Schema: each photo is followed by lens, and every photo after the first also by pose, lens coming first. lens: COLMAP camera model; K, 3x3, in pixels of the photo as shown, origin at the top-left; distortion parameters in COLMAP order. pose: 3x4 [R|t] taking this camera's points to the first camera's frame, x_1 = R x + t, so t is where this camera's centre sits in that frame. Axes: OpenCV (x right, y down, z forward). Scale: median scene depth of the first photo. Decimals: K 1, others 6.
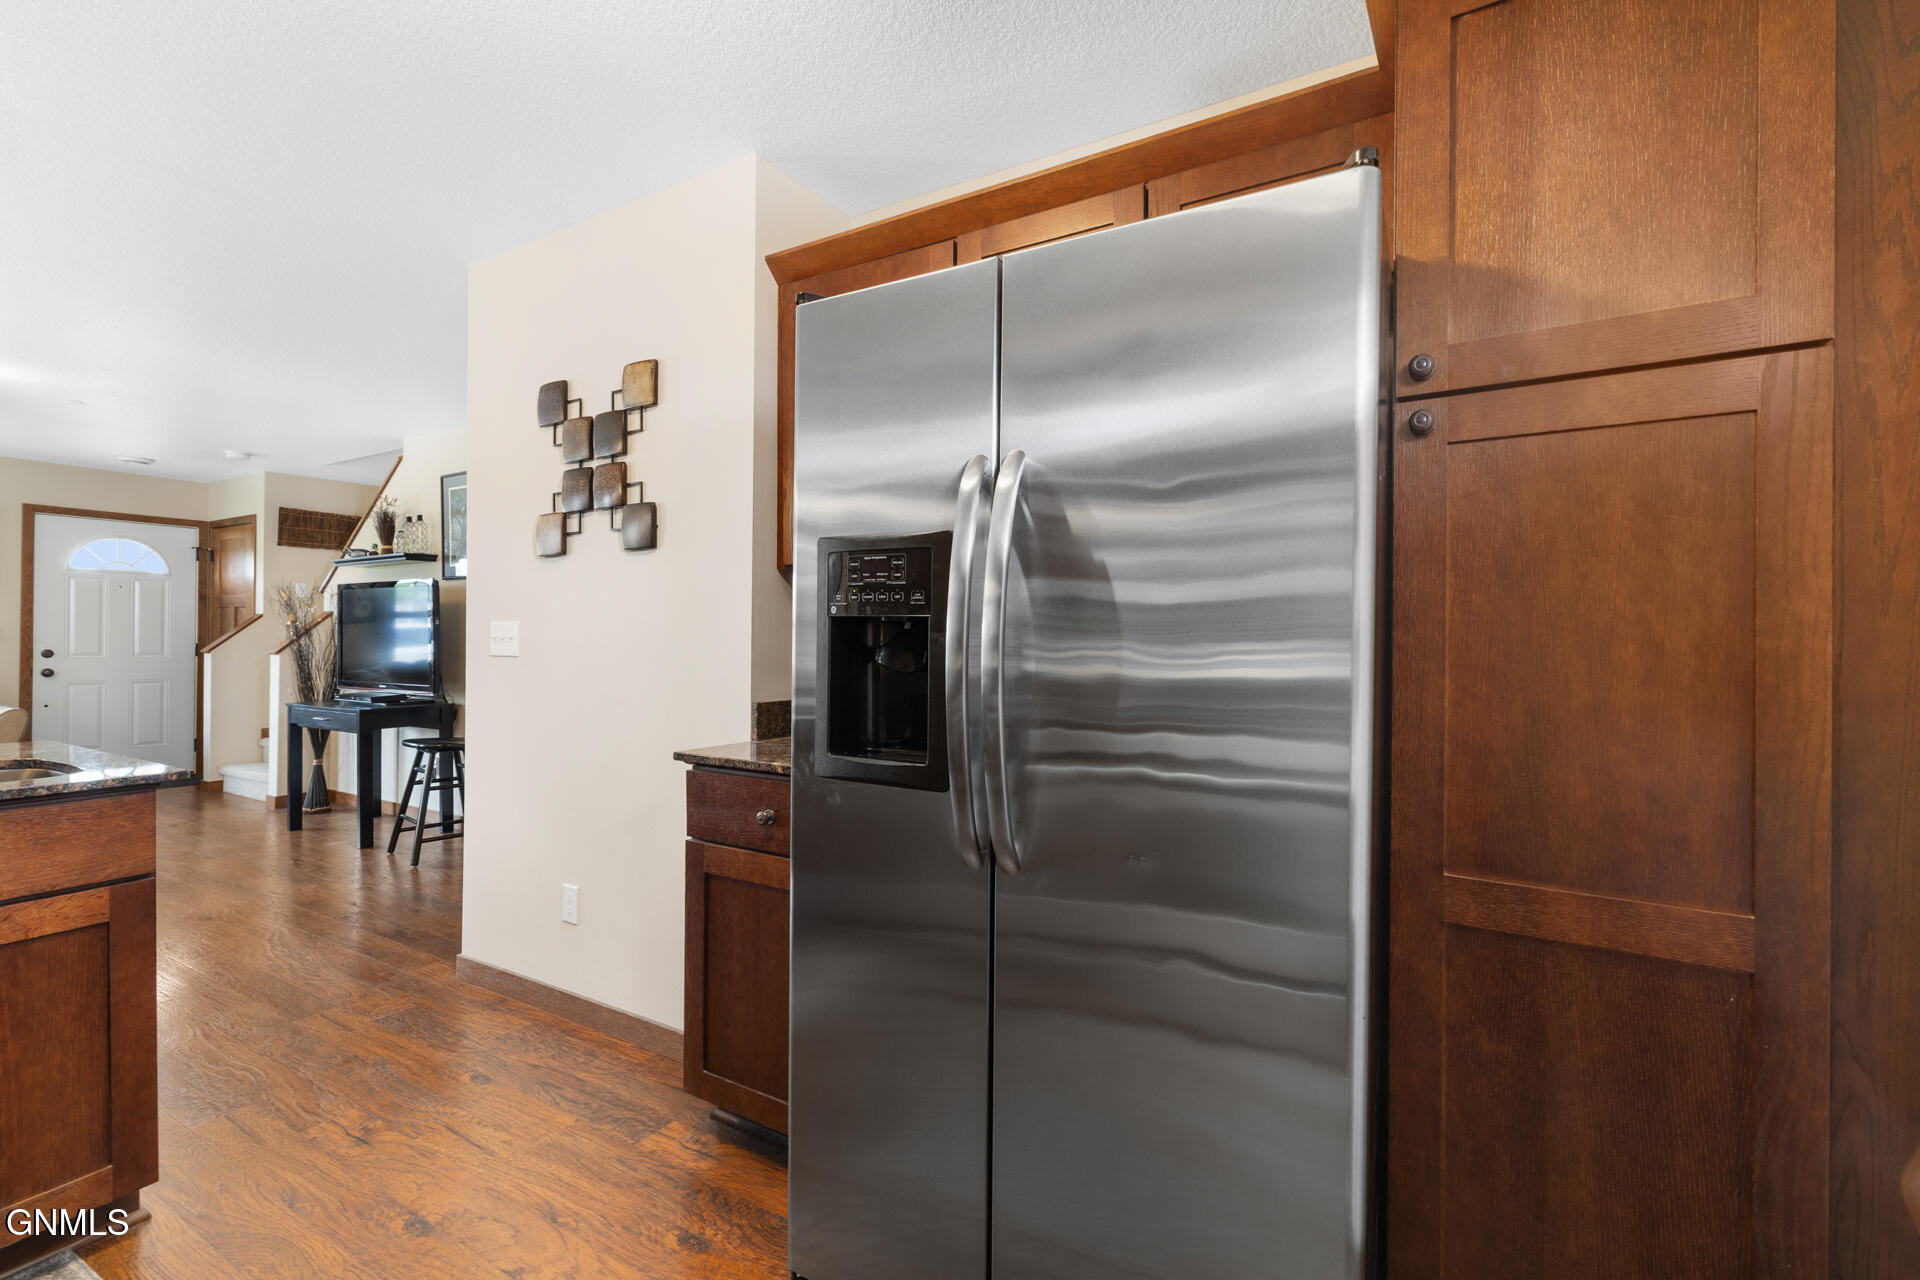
lens RADIAL K [[811.5, 0, 971.0], [0, 811.5, 634.8], [0, 0, 1]] dist [-0.000607, -0.001357]
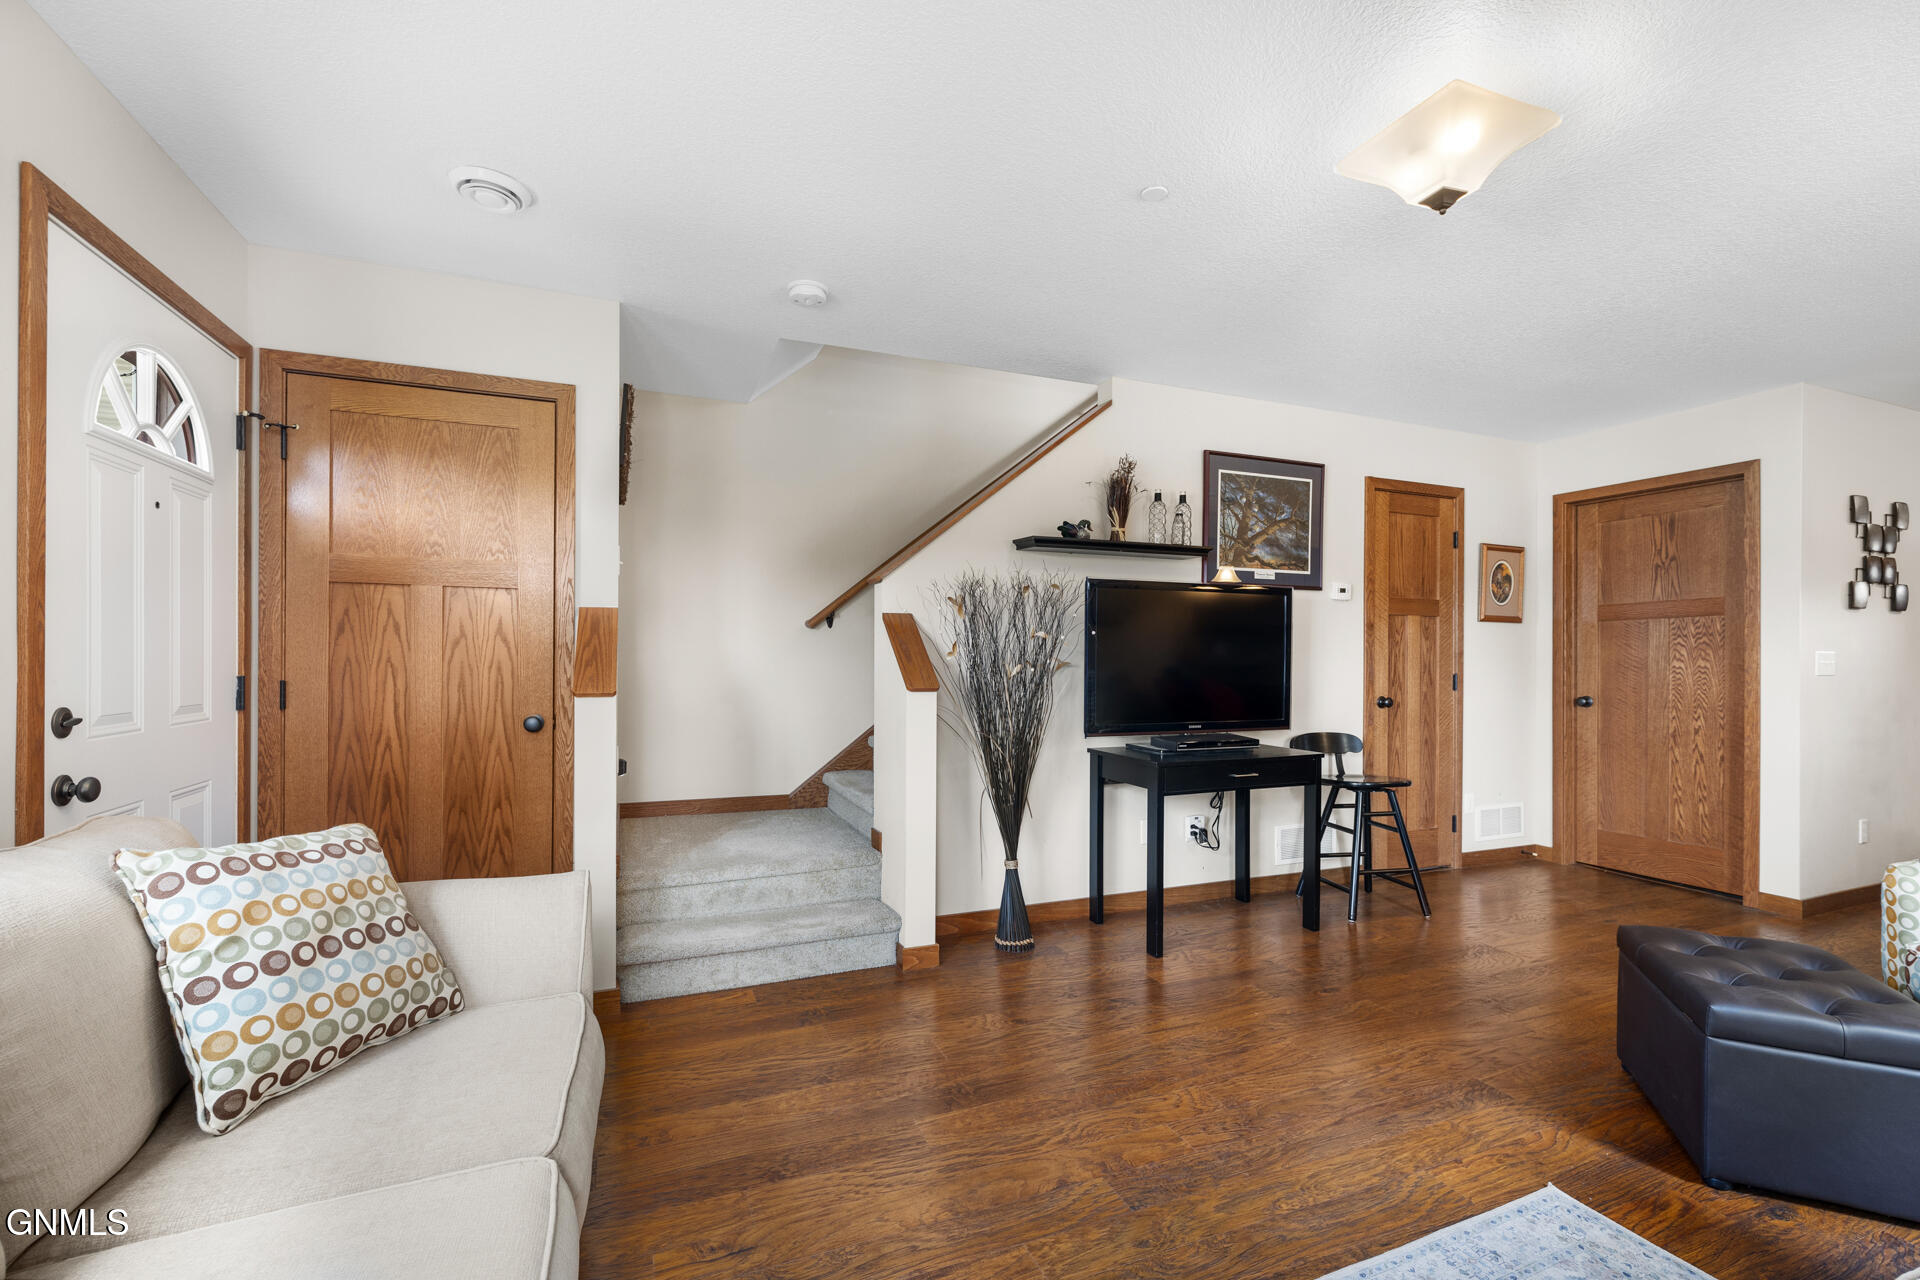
lens RADIAL K [[811.5, 0, 951.7], [0, 811.5, 651.0], [0, 0, 1]] dist [-0.000607, -0.001357]
pose [[0.627972, 0.002163, 0.778233, -2.791711], [-0.011031, 0.999920, 0.006122, -0.015245], [-0.778158, -0.012430, 0.627946, 1.399681]]
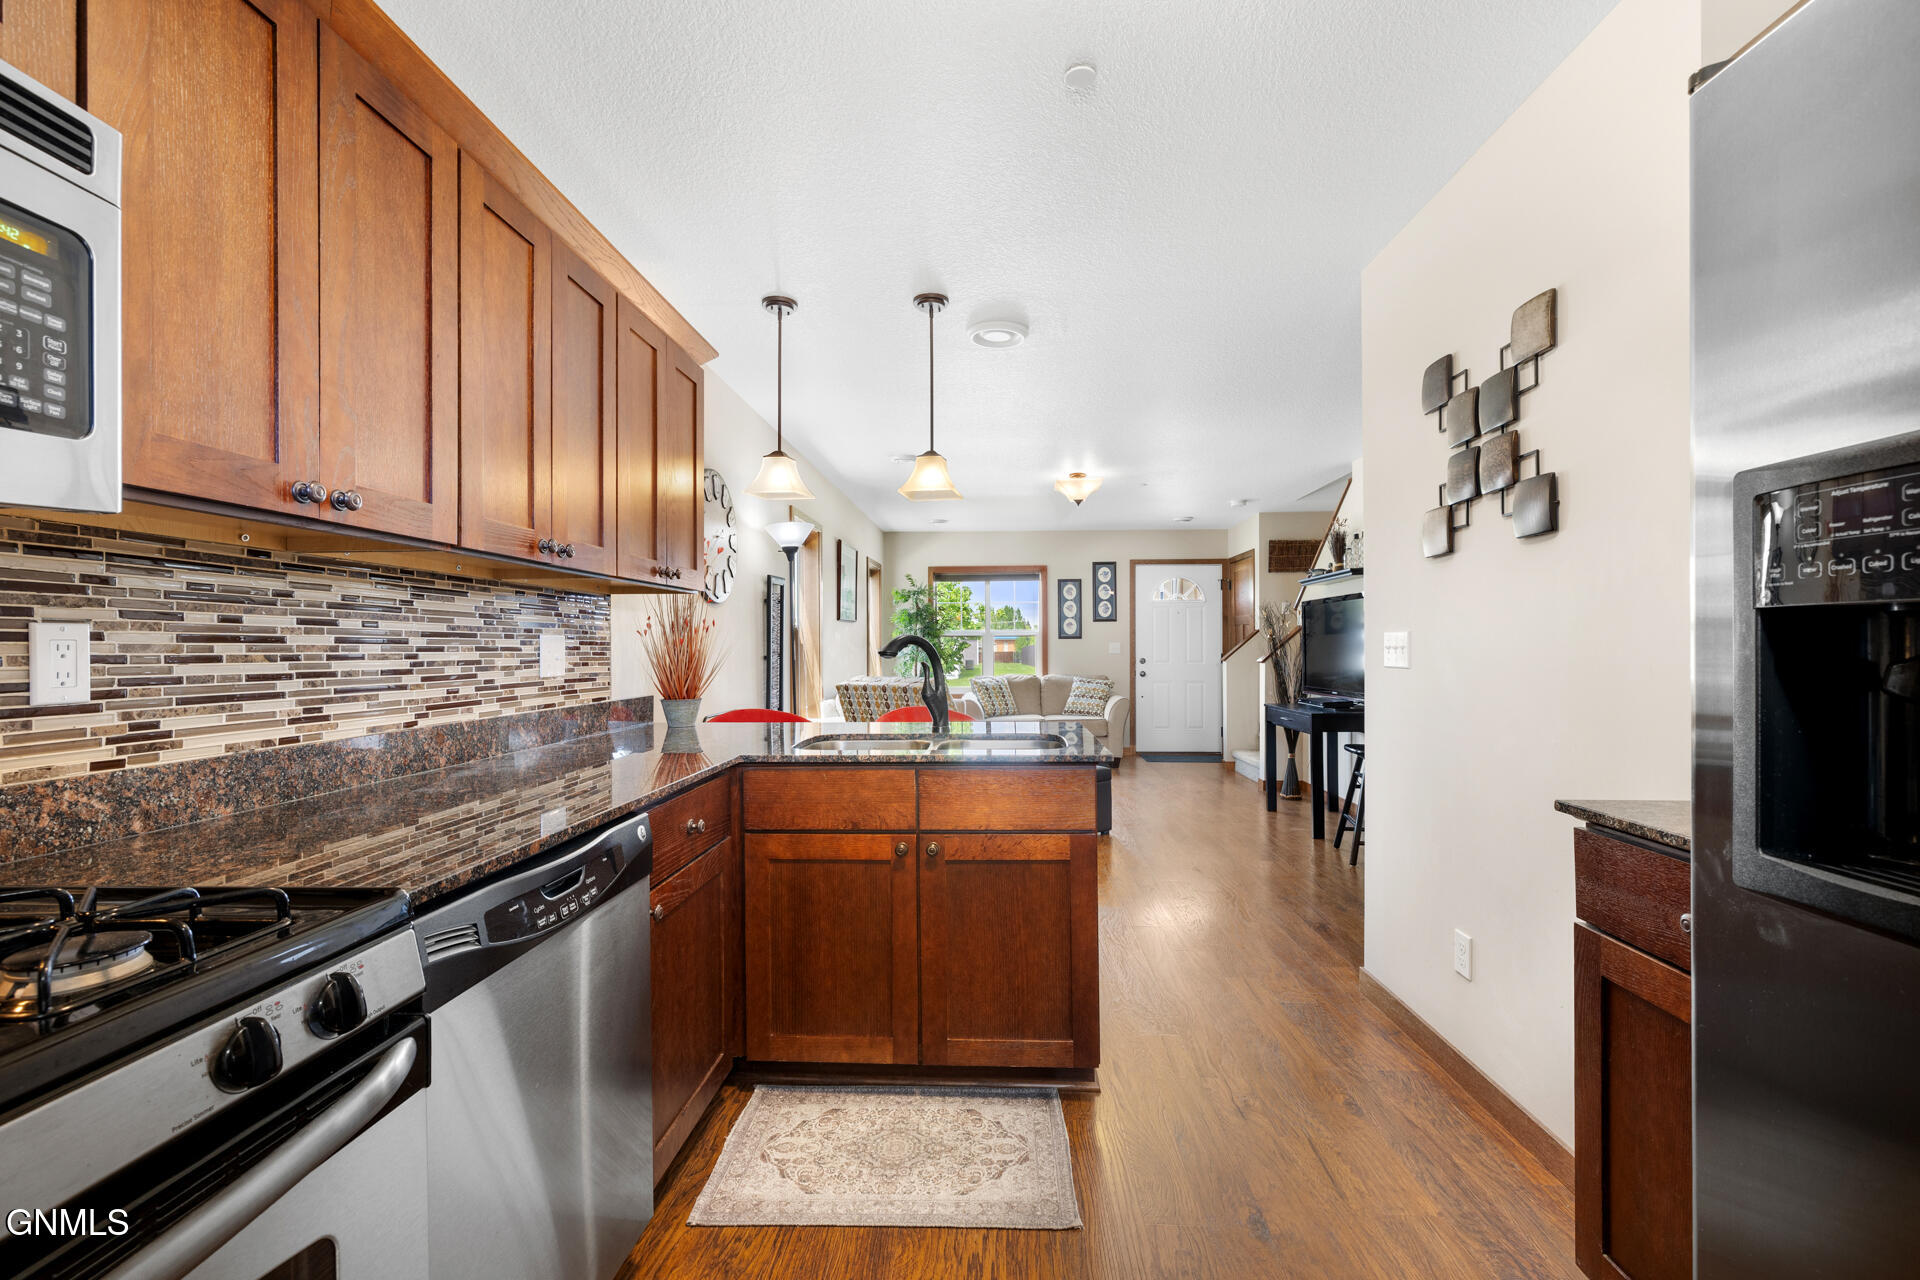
lens RADIAL K [[811.5, 0, 969.8], [0, 811.5, 646.7], [0, 0, 1]] dist [-0.000607, -0.001357]
pose [[0.454870, -0.007972, -0.890522, 0.041984], [0.010304, 0.999940, -0.003688, 0.000247], [0.890498, -0.007498, 0.454925, 0.138260]]
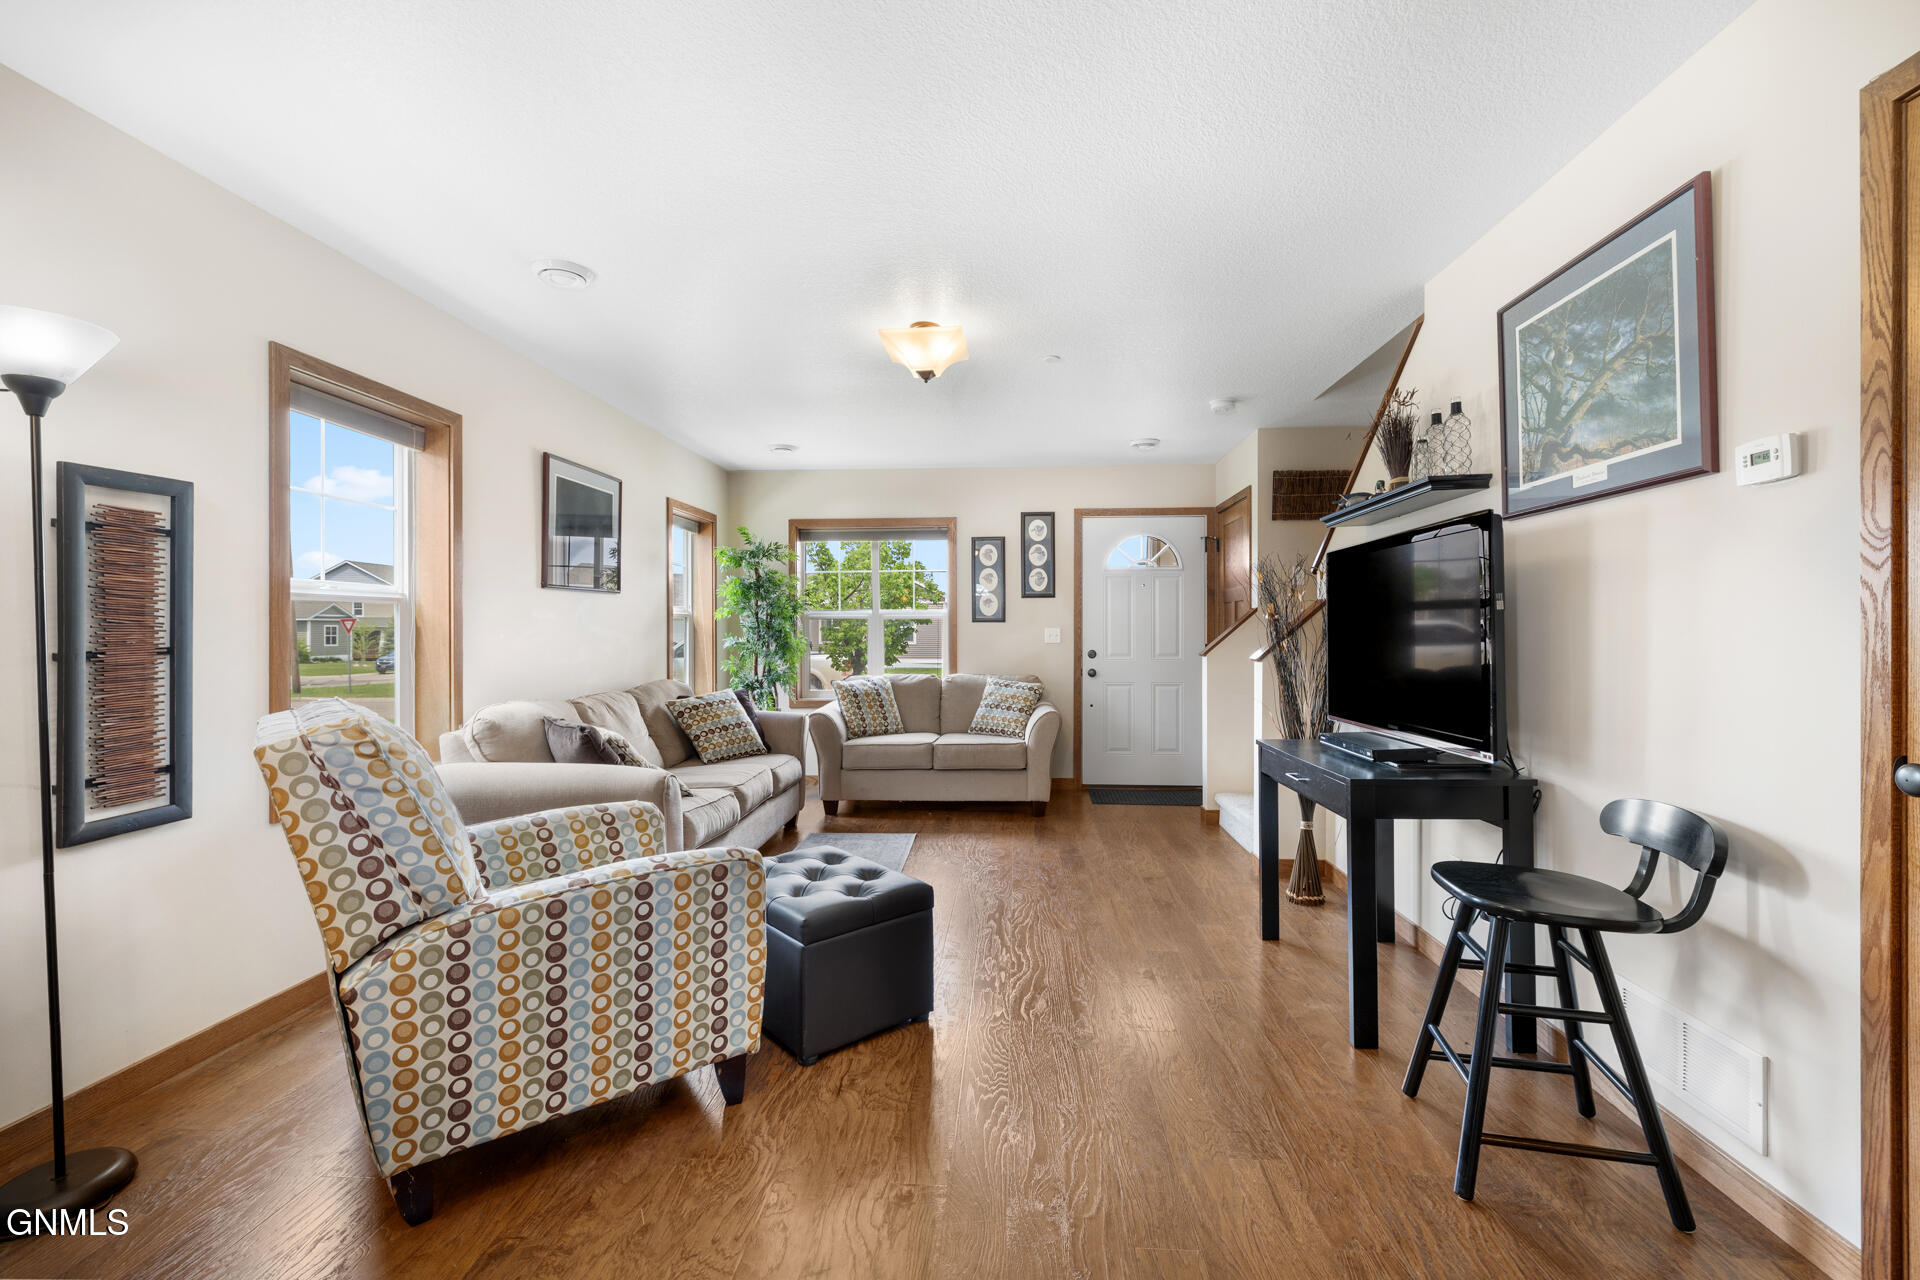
lens RADIAL K [[811.5, 0, 968.7], [0, 811.5, 637.0], [0, 0, 1]] dist [-0.000607, -0.001357]
pose [[0.440724, -0.001665, -0.897641, -0.706415], [0.007517, 0.999970, 0.001836, -0.002438], [0.897611, -0.007556, 0.440723, 0.984324]]
